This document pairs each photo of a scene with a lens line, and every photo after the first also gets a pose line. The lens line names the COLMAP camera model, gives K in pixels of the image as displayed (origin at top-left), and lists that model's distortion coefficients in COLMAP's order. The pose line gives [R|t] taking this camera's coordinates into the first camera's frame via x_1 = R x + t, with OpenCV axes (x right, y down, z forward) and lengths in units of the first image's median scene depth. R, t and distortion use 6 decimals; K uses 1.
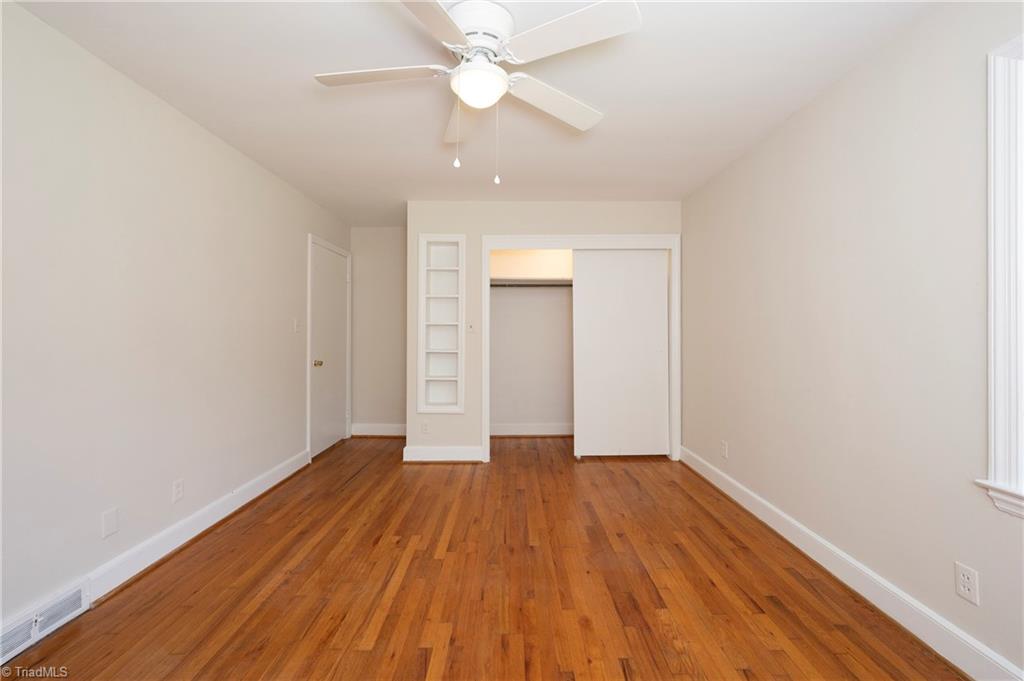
lens RADIAL K [[408.6, 0, 511.4], [0, 408.6, 335.5], [0, 0, 1]] dist [-0.002712, 0.000253]
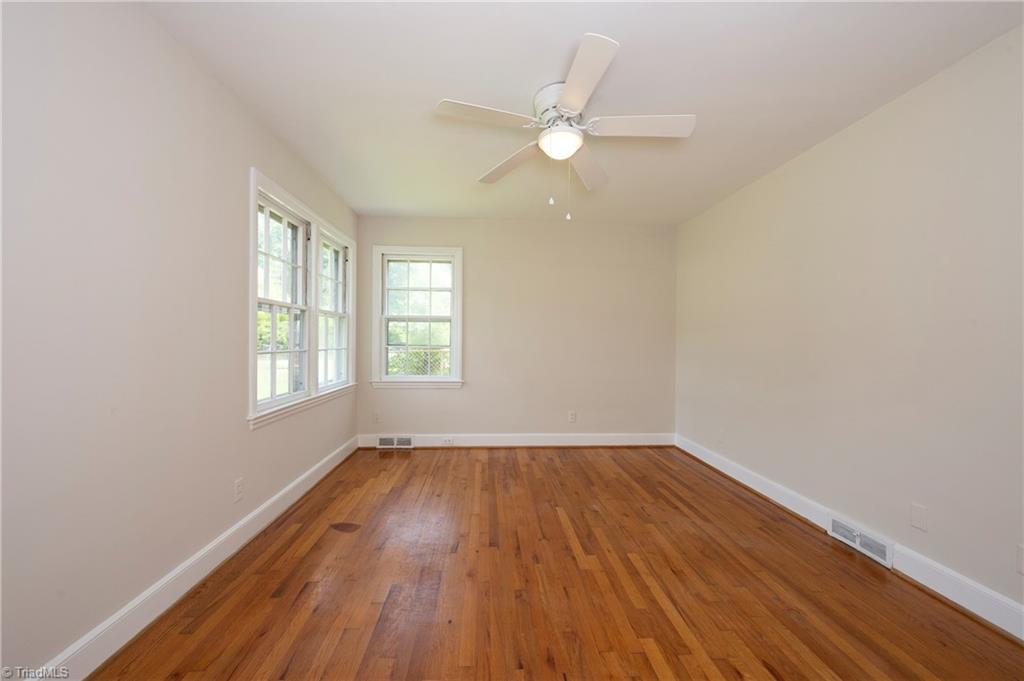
lens RADIAL K [[460.4, 0, 516.3], [0, 460.4, 335.4], [0, 0, 1]] dist [0.037334, 0.000392]
pose [[-0.997404, -0.010891, -0.071179, 0.148415], [-0.010912, 0.999940, -0.000100, 0.003274], [0.071176, 0.000677, -0.997464, 2.250340]]
